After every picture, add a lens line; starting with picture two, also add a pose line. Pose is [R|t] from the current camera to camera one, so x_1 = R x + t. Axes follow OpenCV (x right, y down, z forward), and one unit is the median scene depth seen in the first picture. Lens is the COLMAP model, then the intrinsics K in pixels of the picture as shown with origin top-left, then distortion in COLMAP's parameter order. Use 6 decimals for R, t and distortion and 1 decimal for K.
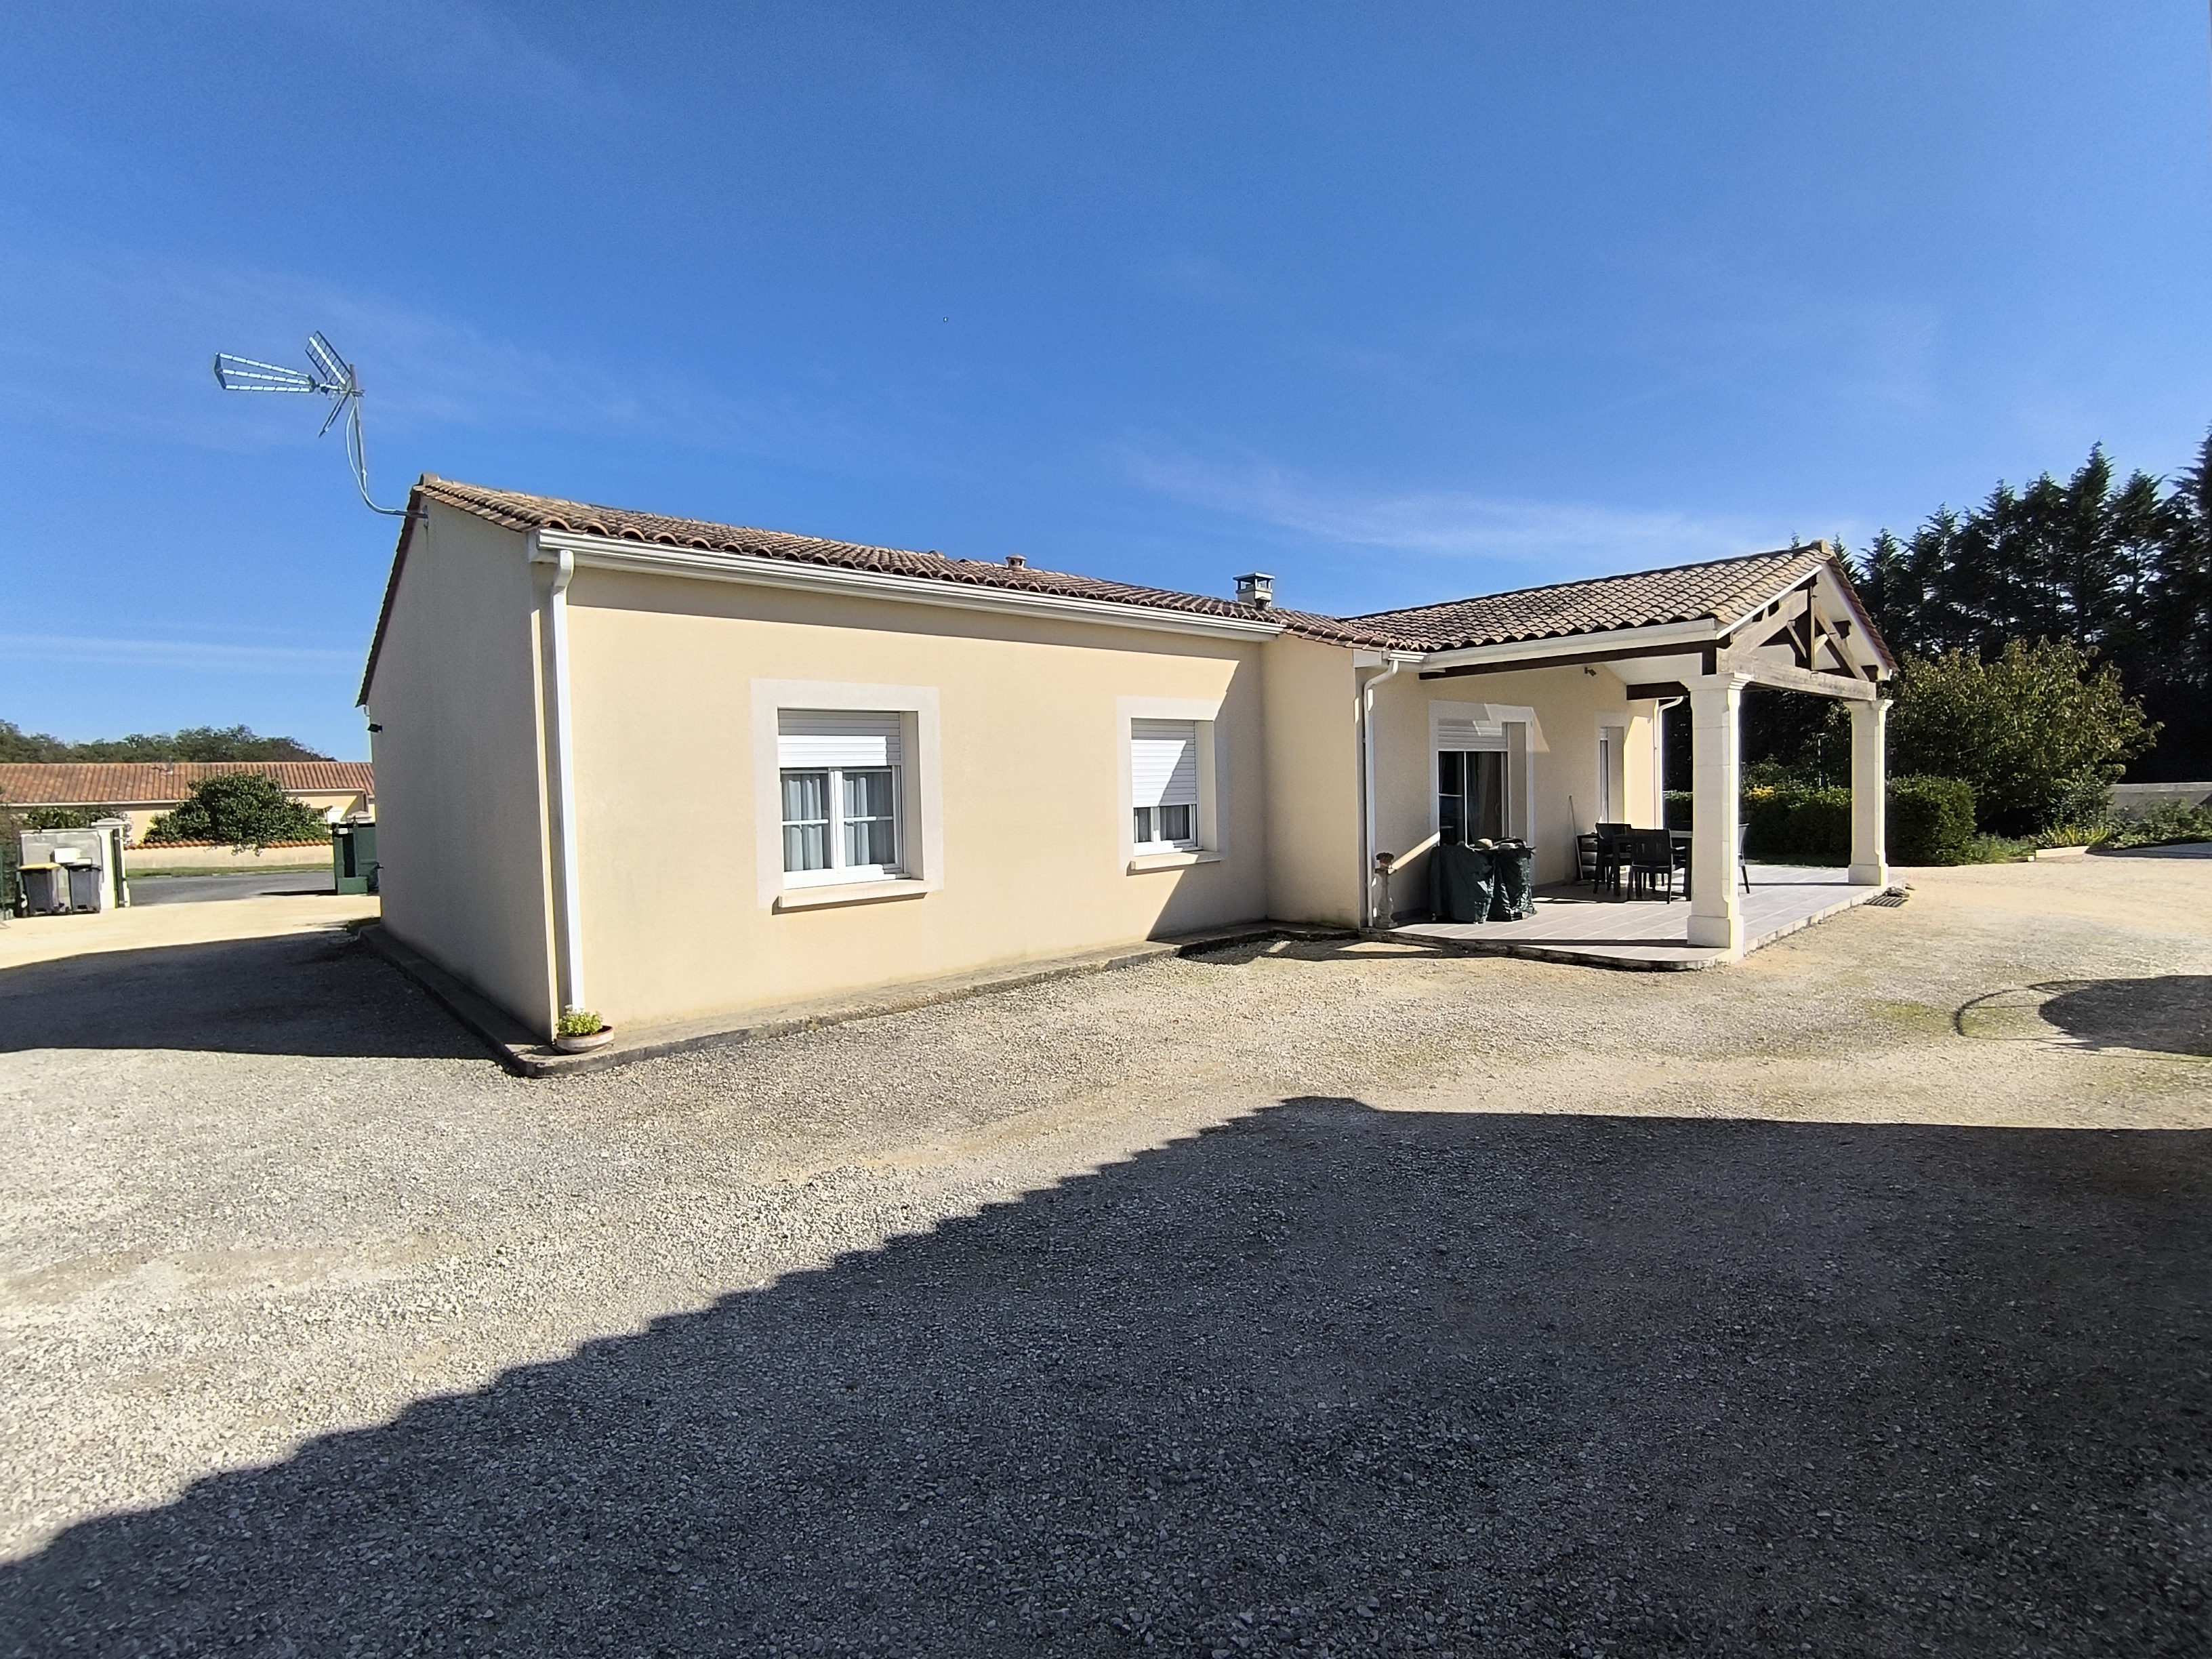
lens RADIAL K [[1015.3, 0, 1101.9], [0, 1015.3, 837.7], [0, 0, 1]] dist [-0.010150, 0.010684]
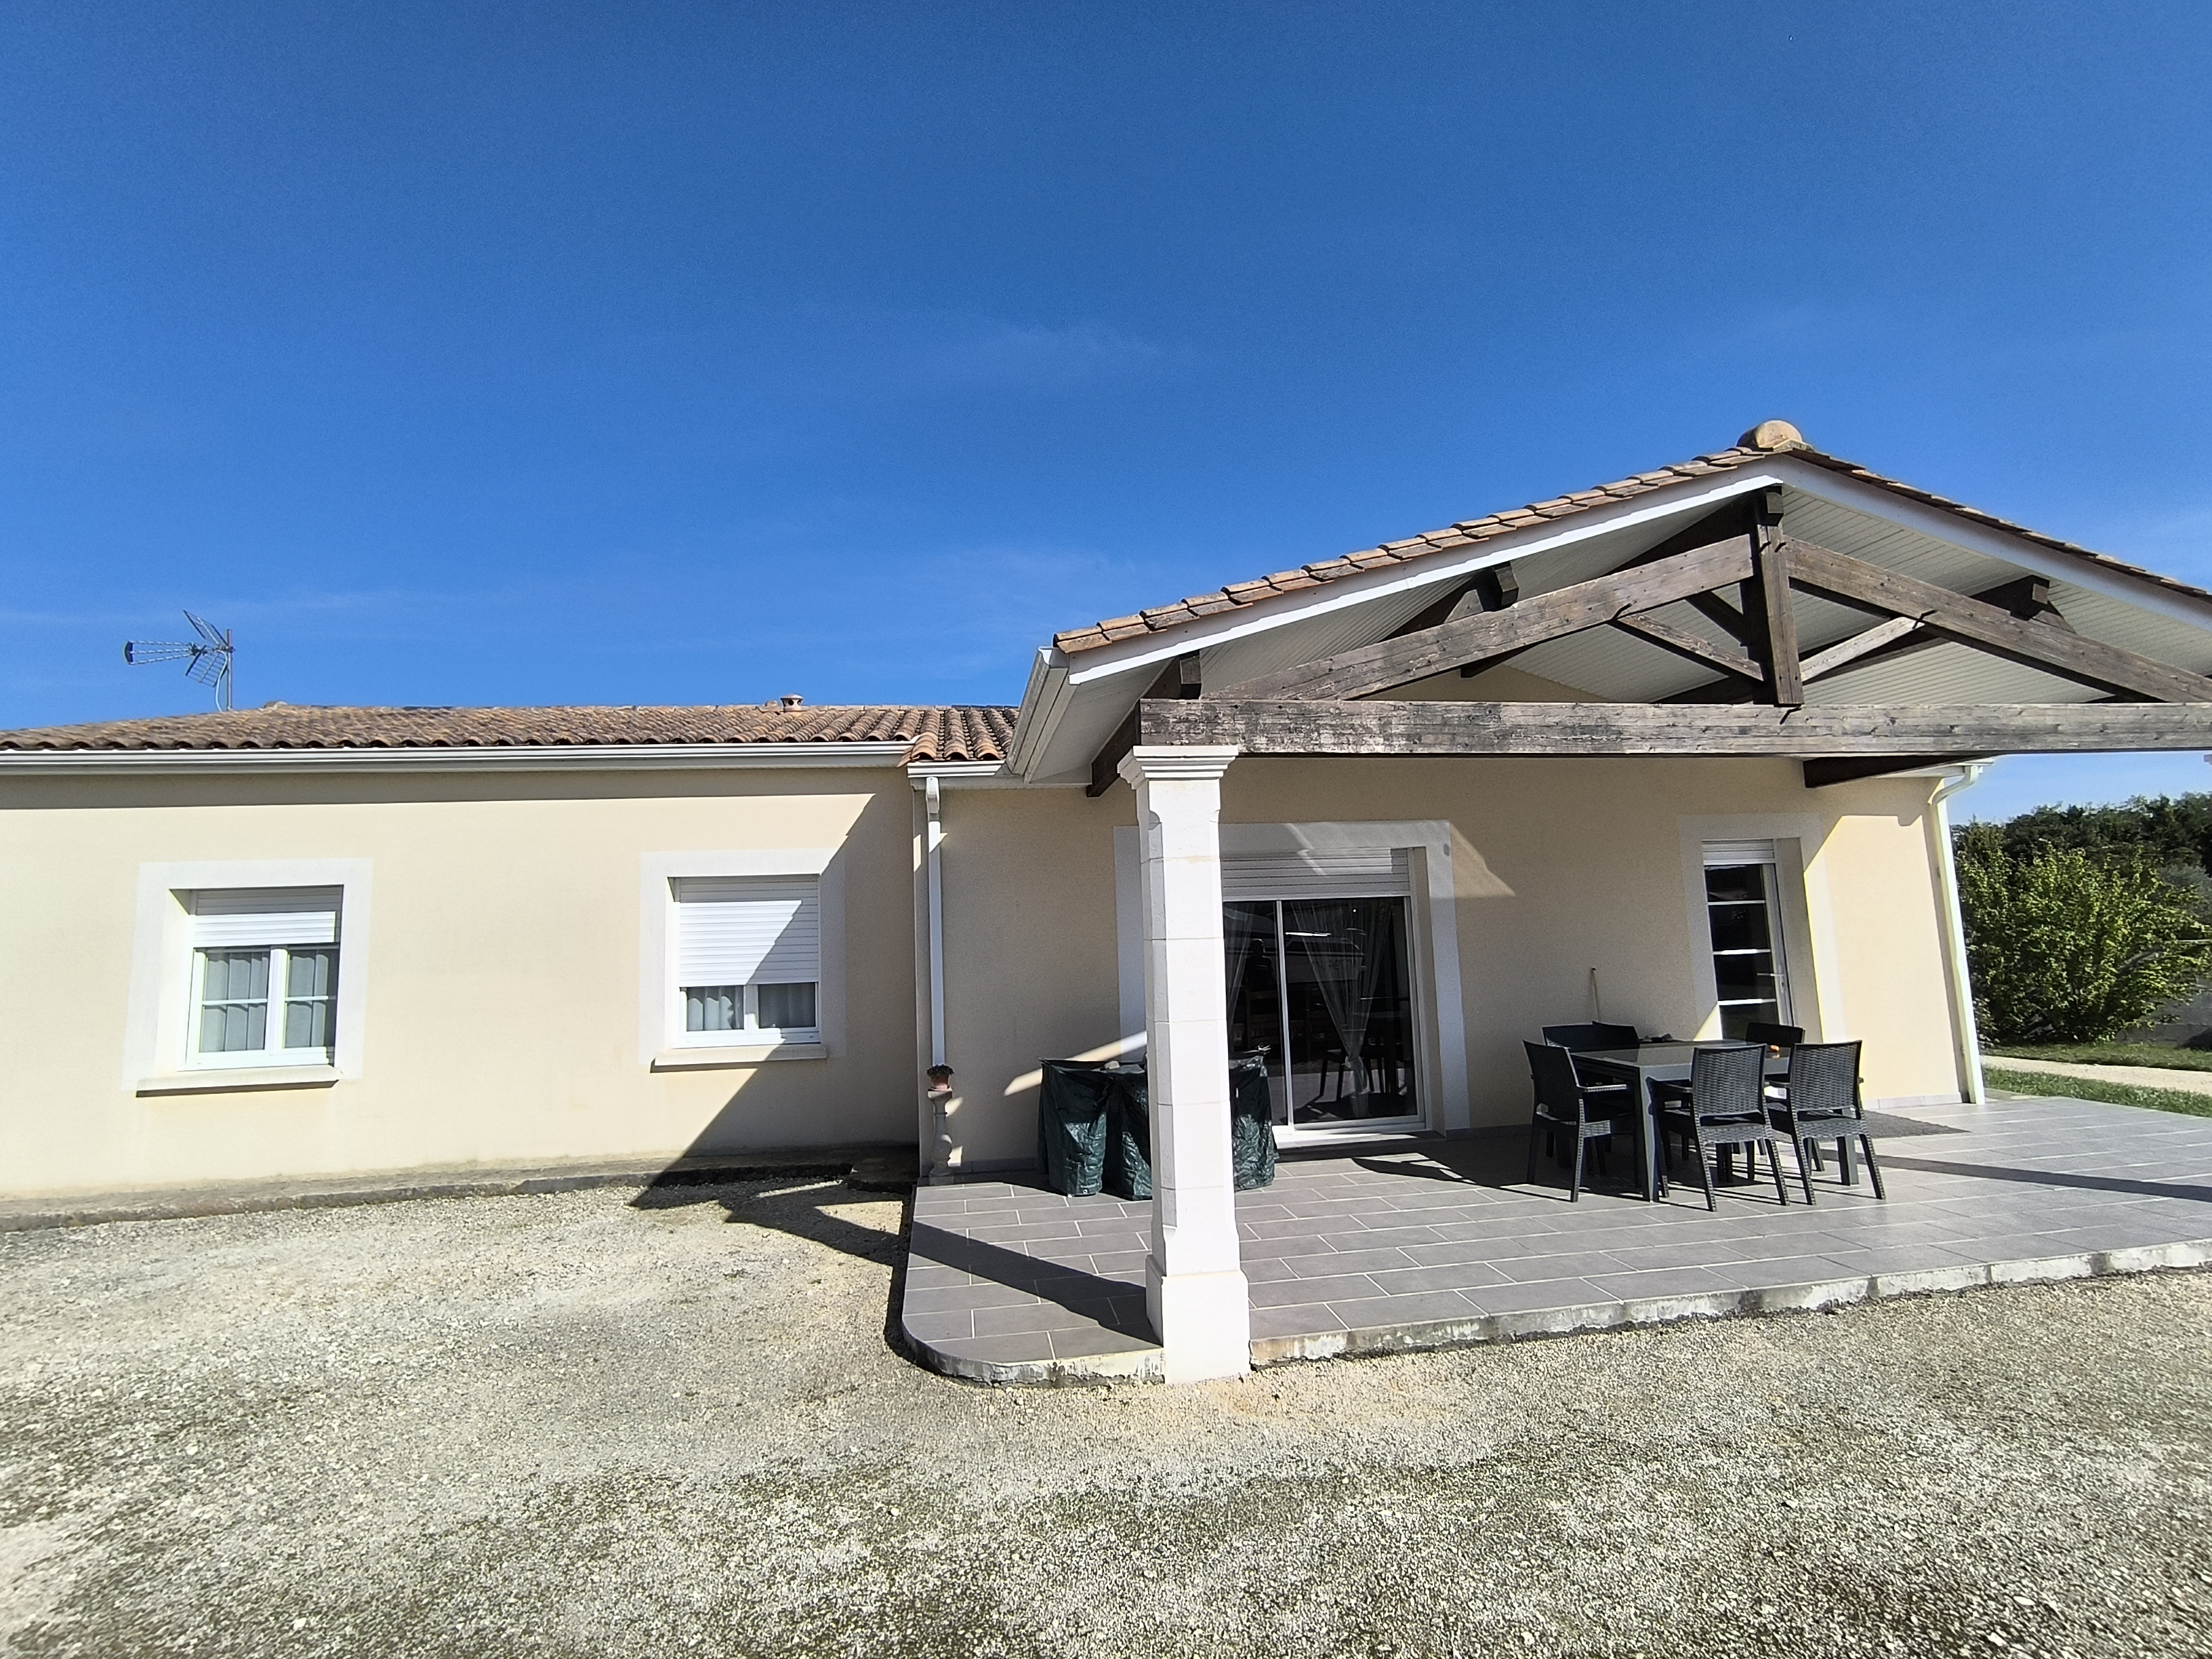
lens RADIAL K [[1001.6, 0, 1104.9], [0, 1001.6, 820.6], [0, 0, 1]] dist [-0.001895, 0.000855]
pose [[0.825046, -0.063958, -0.561434, 1.049247], [-0.019891, 0.989671, -0.141973, -0.073718], [0.564715, 0.128302, 0.815252, 0.715311]]
